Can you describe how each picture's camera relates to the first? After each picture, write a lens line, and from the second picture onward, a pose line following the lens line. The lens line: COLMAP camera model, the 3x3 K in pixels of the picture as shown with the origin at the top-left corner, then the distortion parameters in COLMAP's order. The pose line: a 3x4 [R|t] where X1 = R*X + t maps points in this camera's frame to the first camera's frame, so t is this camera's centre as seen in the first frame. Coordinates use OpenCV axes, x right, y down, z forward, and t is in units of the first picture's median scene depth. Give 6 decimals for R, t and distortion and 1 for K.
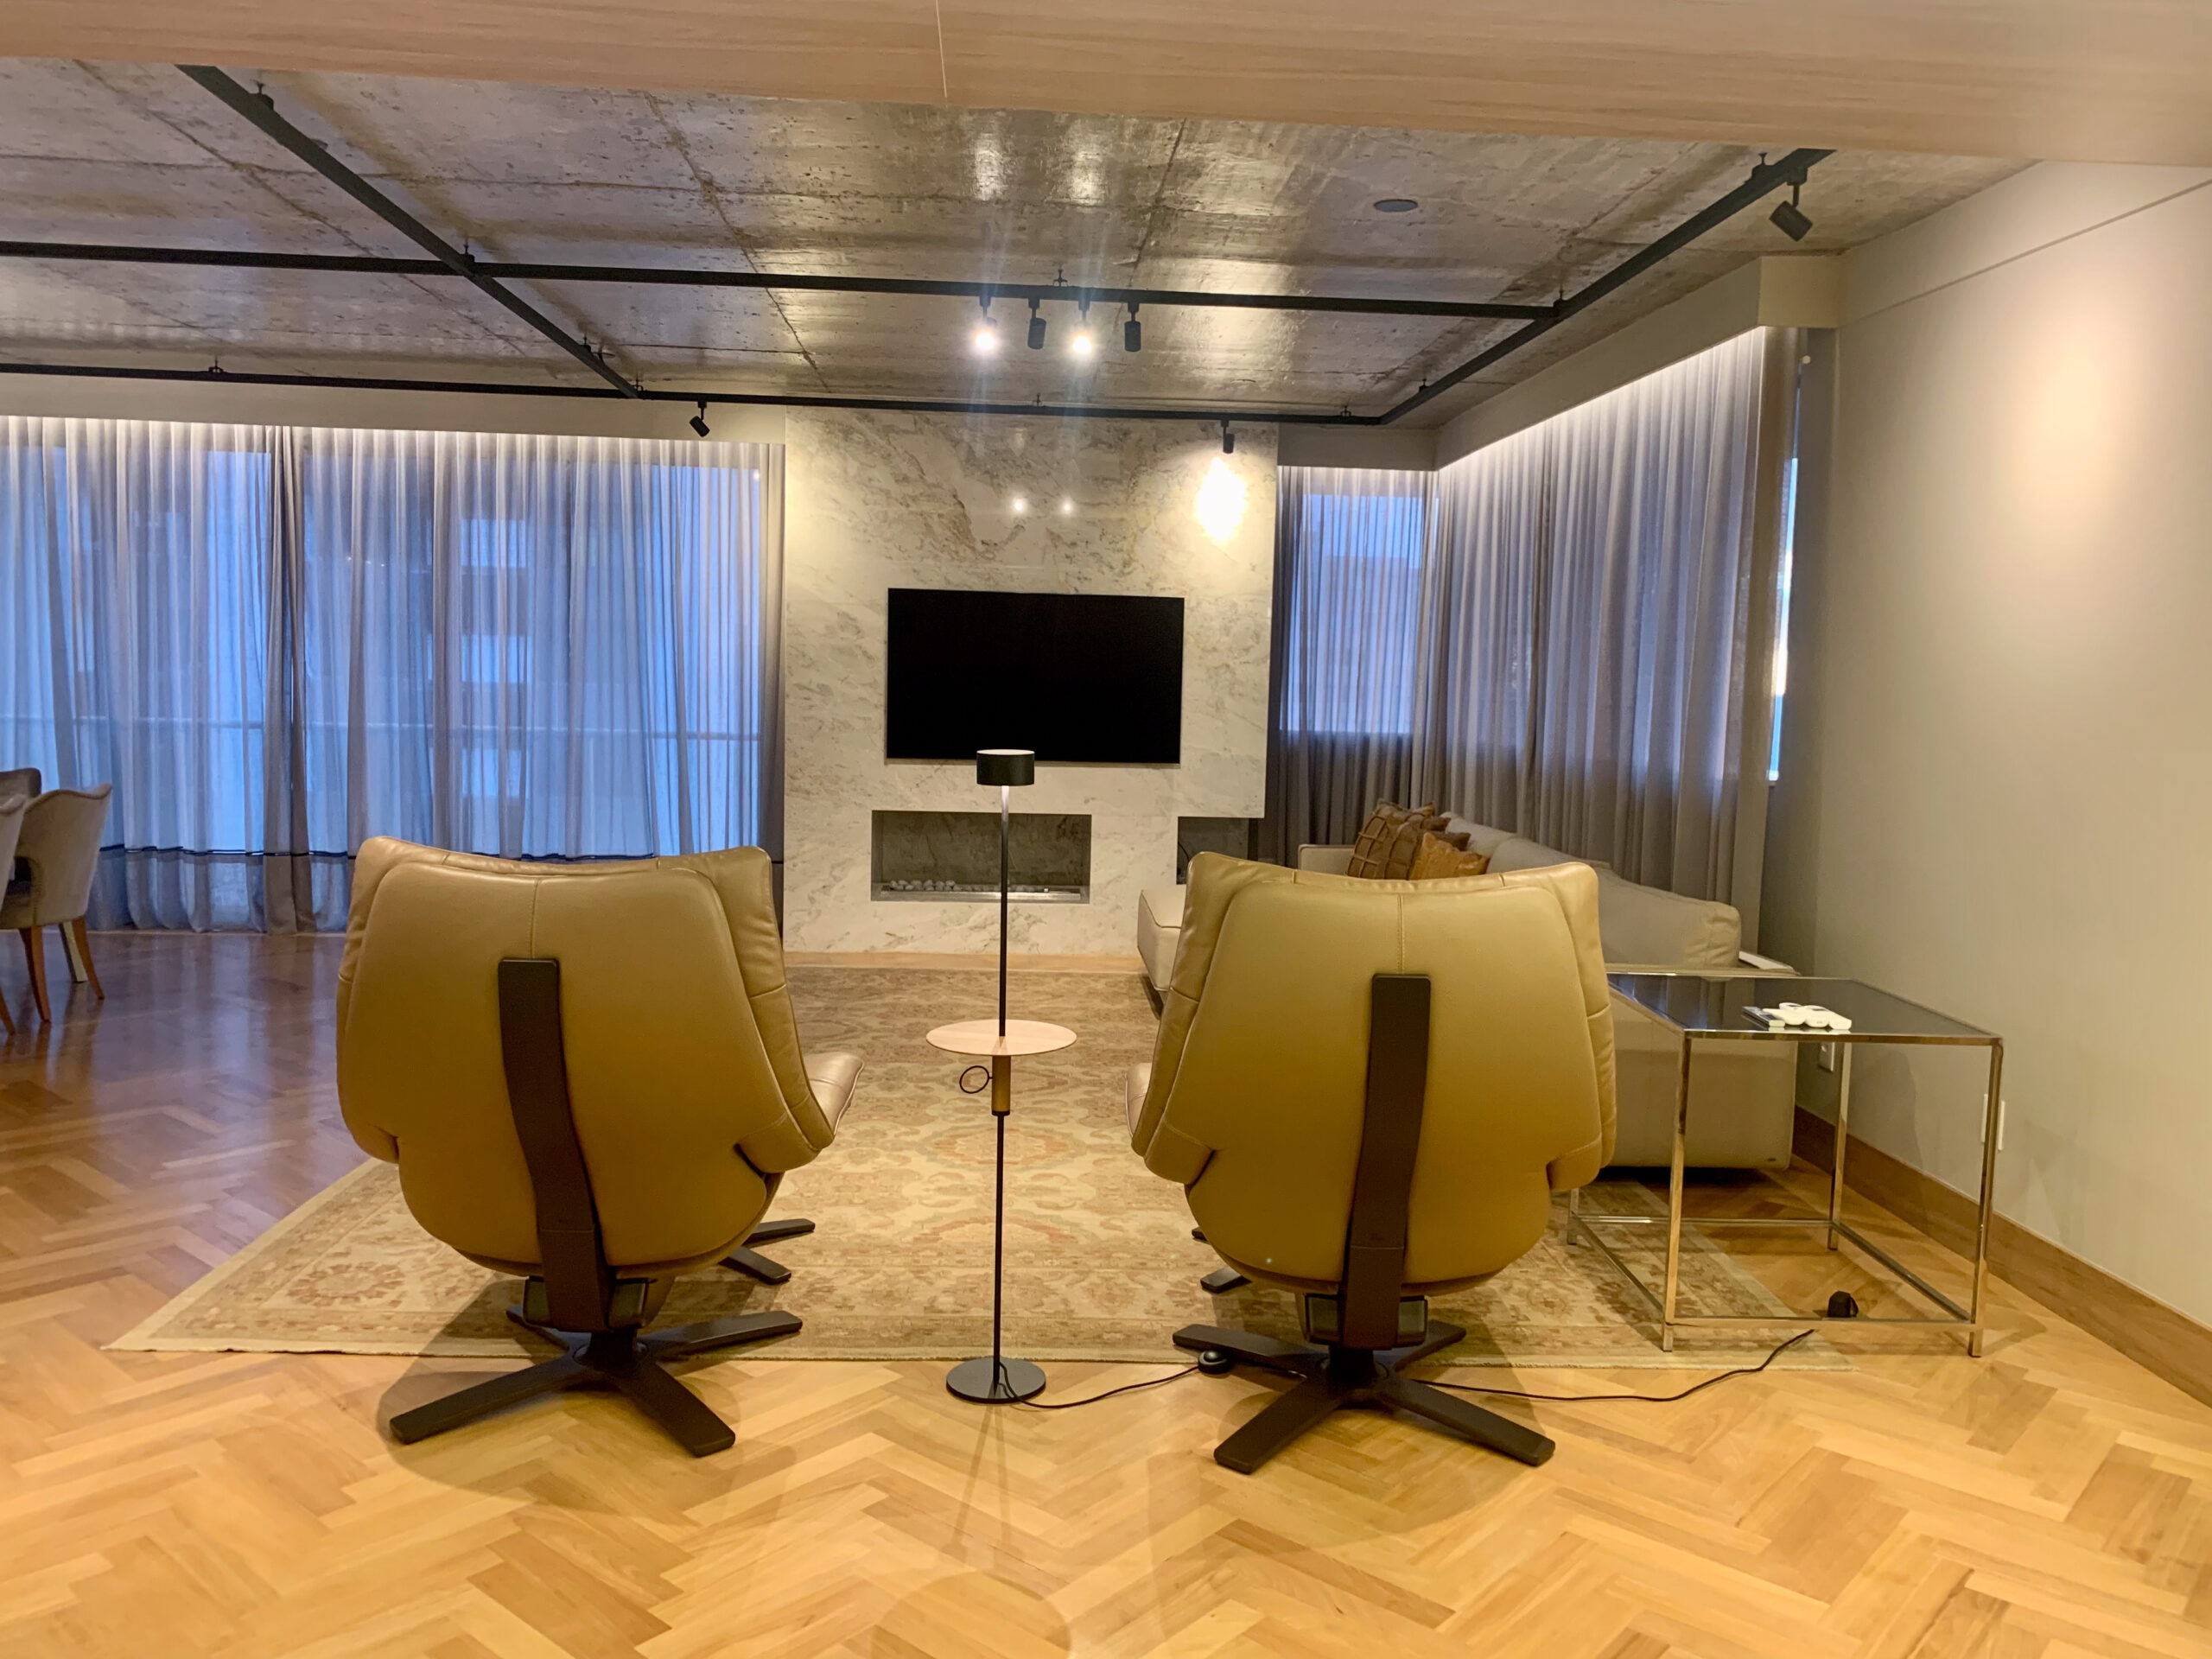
lens RADIAL K [[1714.5, 0, 1125.8], [0, 1714.5, 824.2], [0, 0, 1]] dist [0.055969, -0.074677]
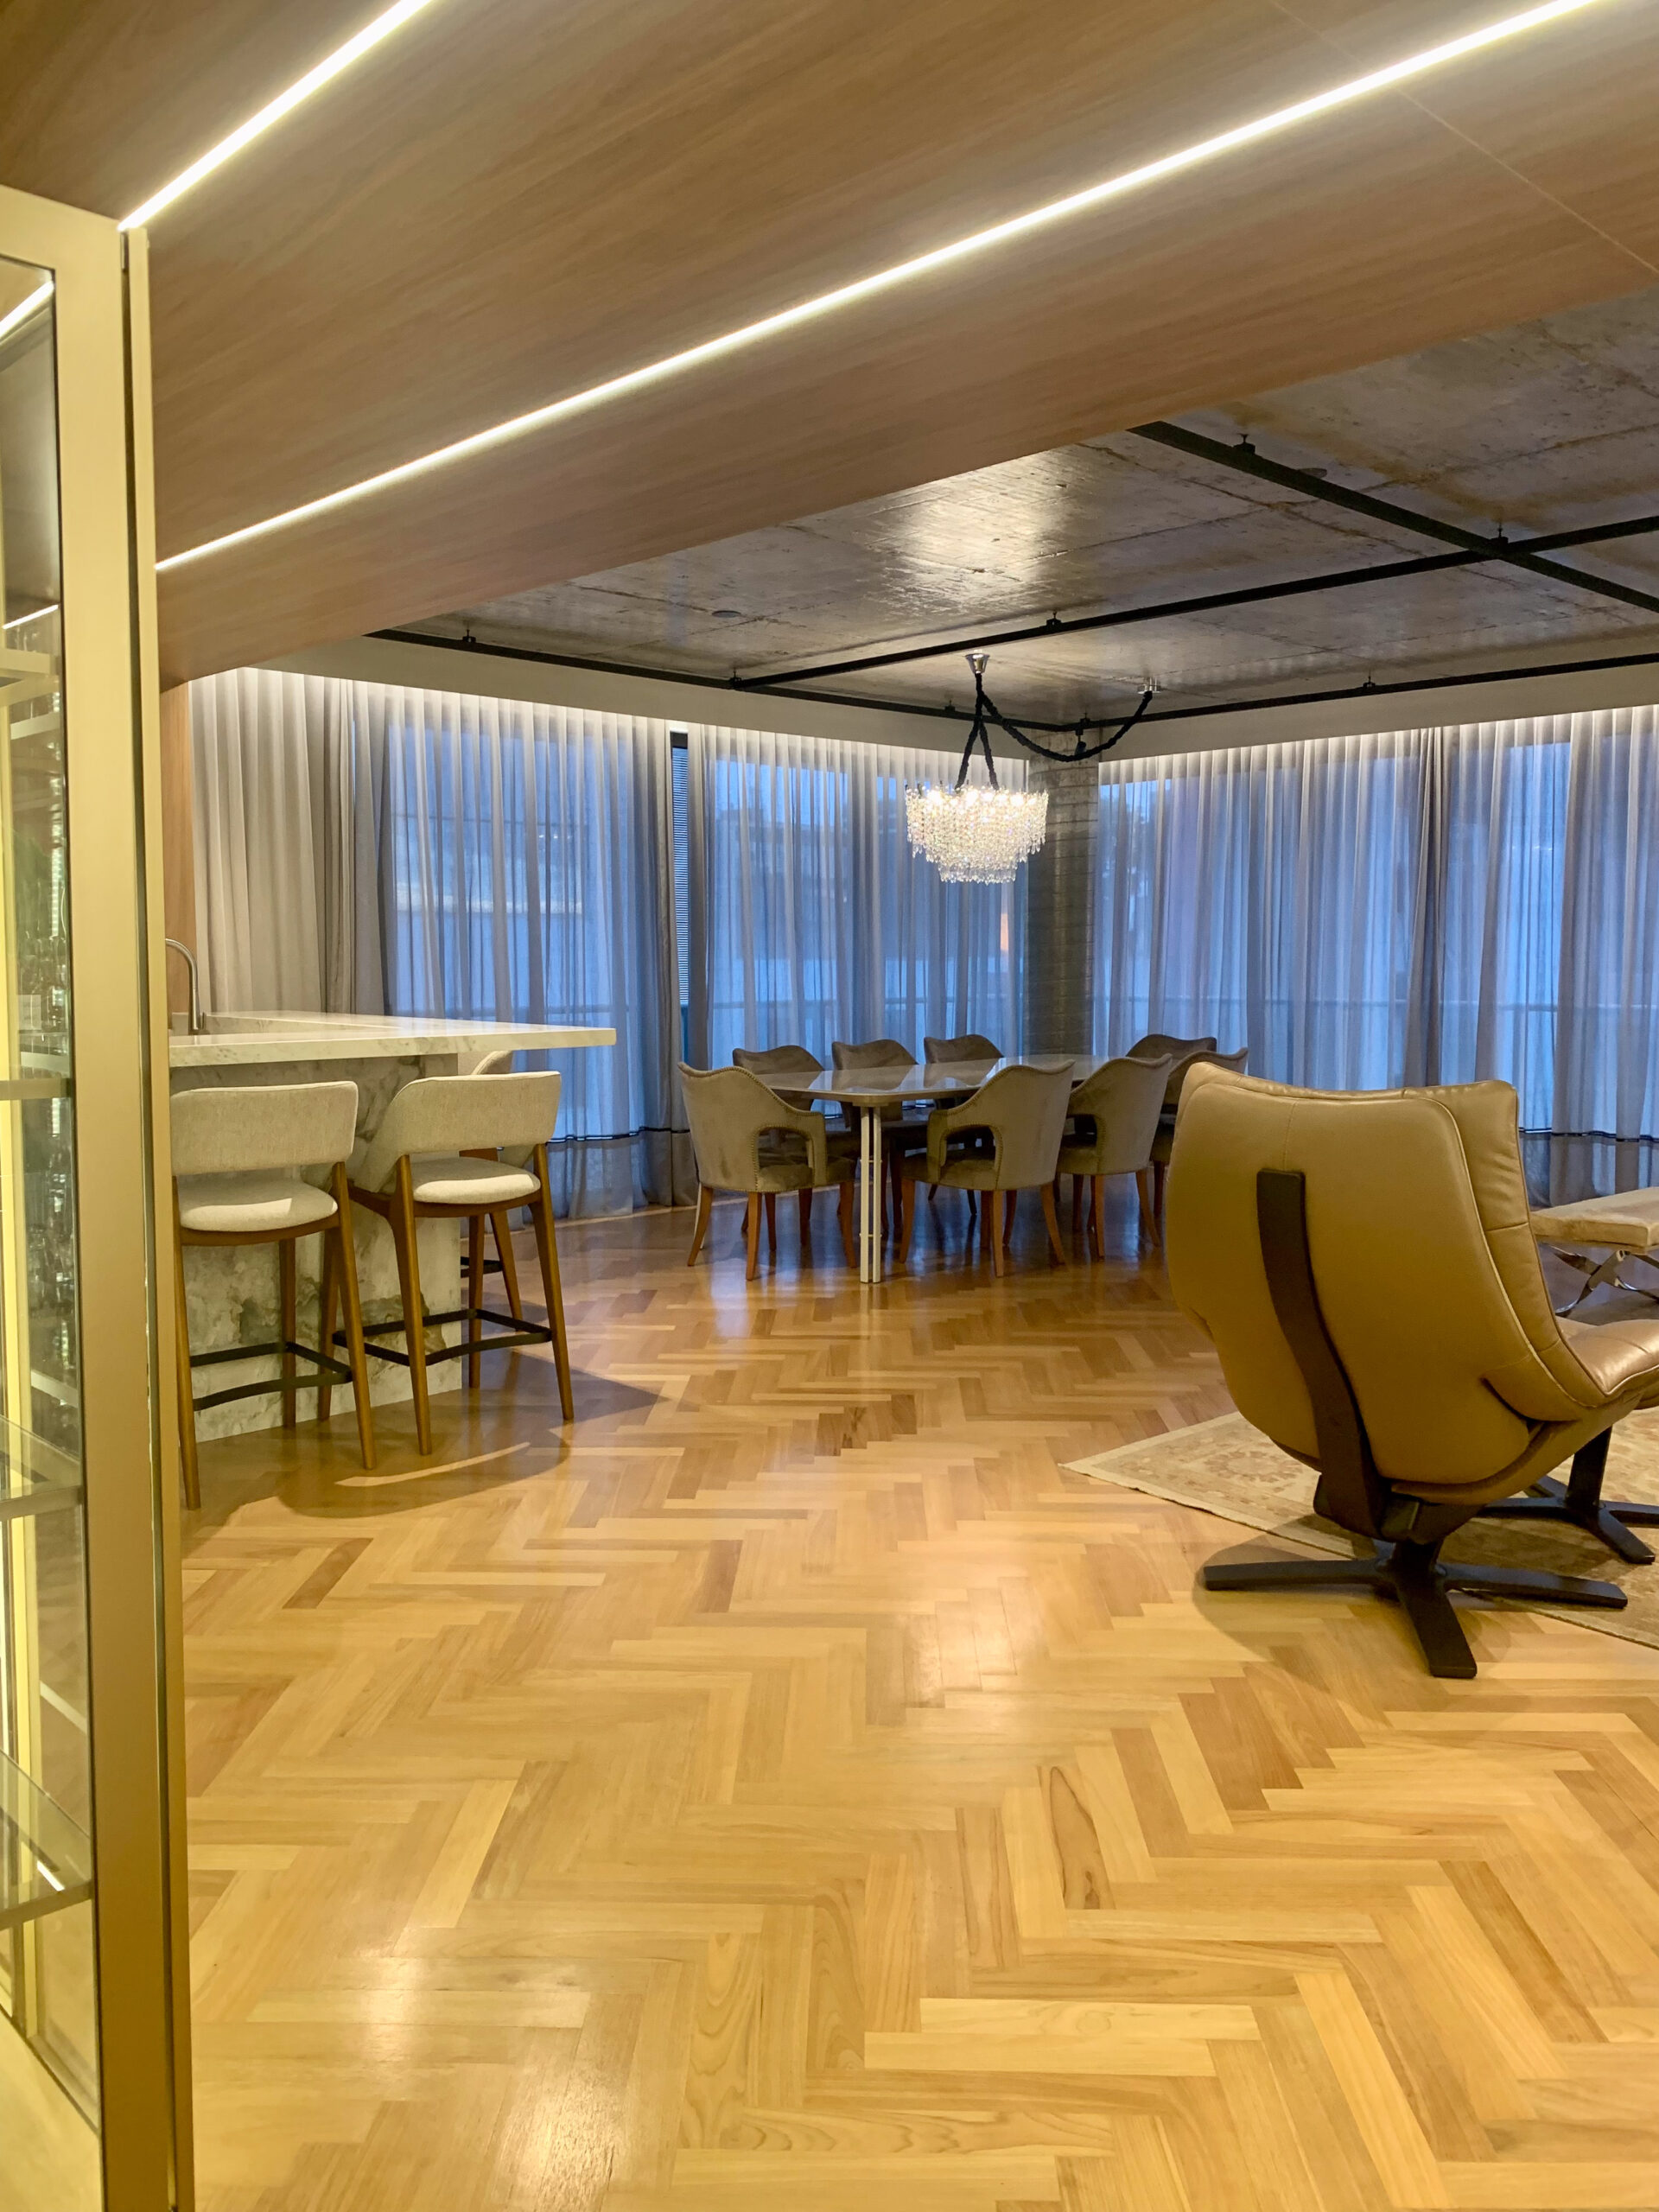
lens RADIAL K [[1714.5, 0, 829.5], [0, 1714.5, 1106.0], [0, 0, 1]] dist [0.055969, -0.074677]
pose [[0.637826, 0.041309, -0.769072, 0.114511], [-0.049293, 0.998703, 0.012762, 0.012520], [0.768601, 0.029770, 0.639035, 0.022219]]
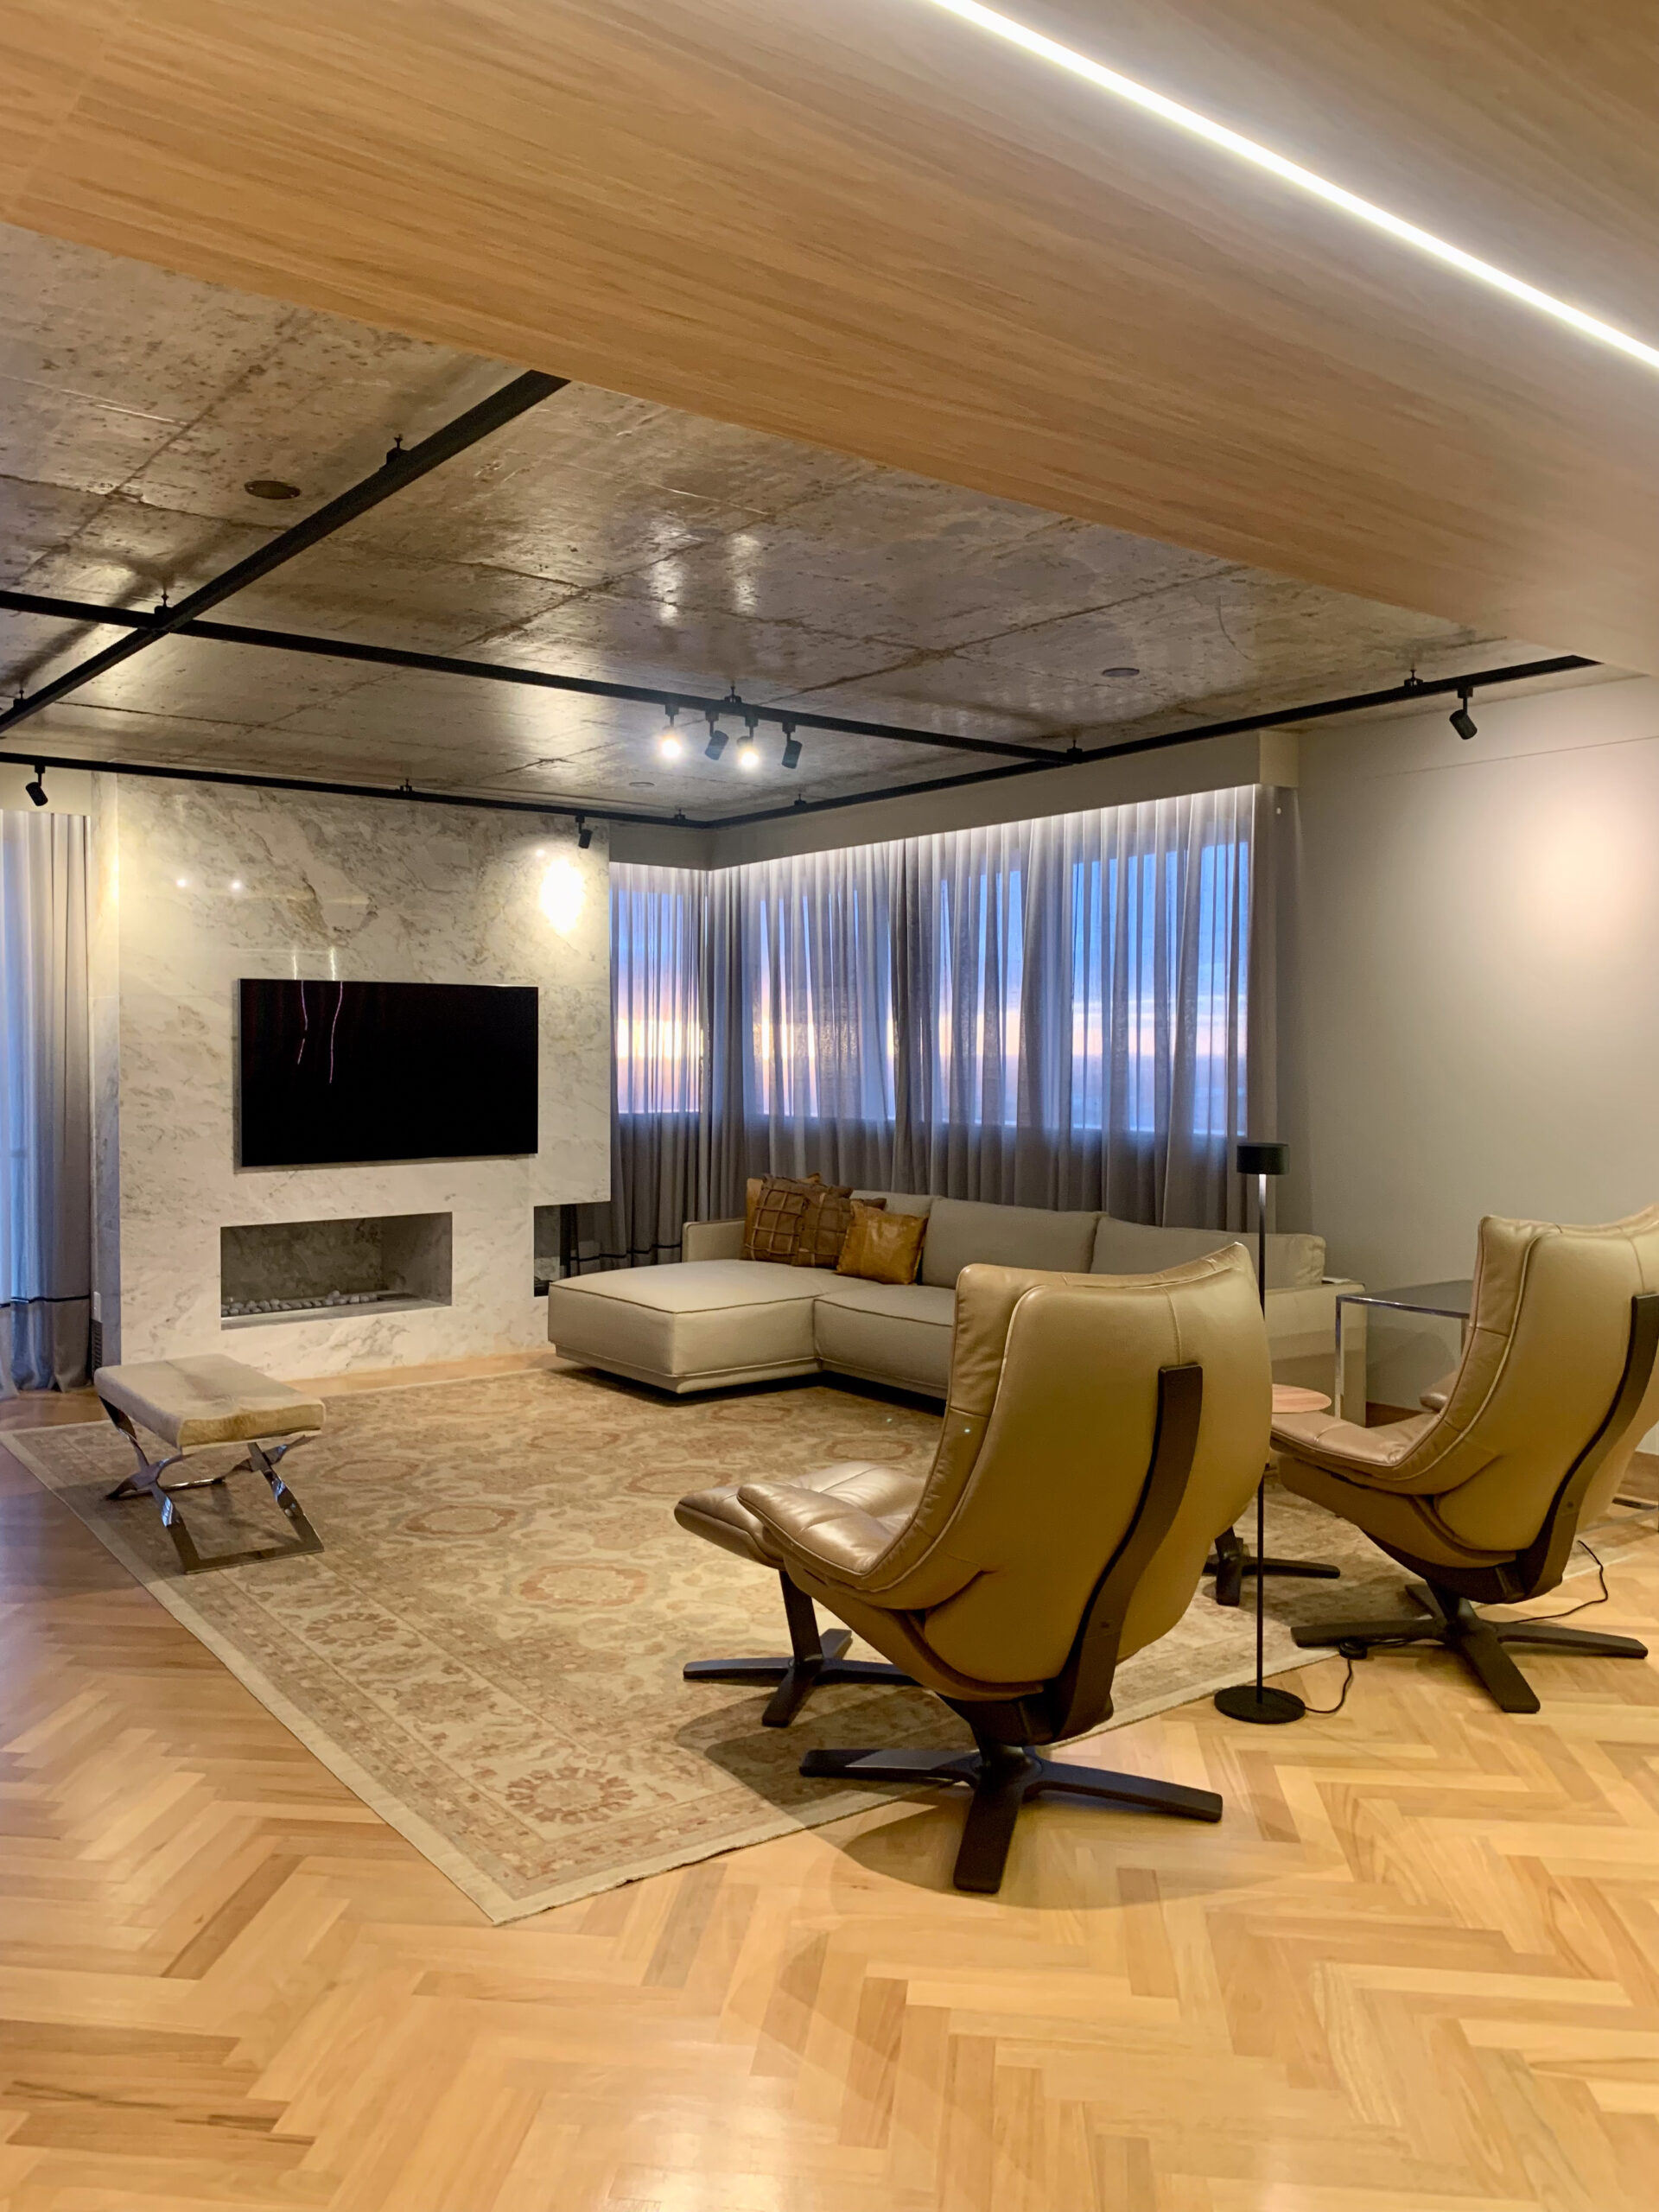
lens RADIAL K [[1724.4, 0, 826.3], [0, 1724.4, 1054.7], [0, 0, 1]] dist [0.066129, -0.211773]
pose [[0.826245, -0.028864, 0.562570, -0.395173], [0.073067, 0.995741, -0.056224, -0.023873], [-0.558552, 0.087560, 0.824835, 0.080408]]
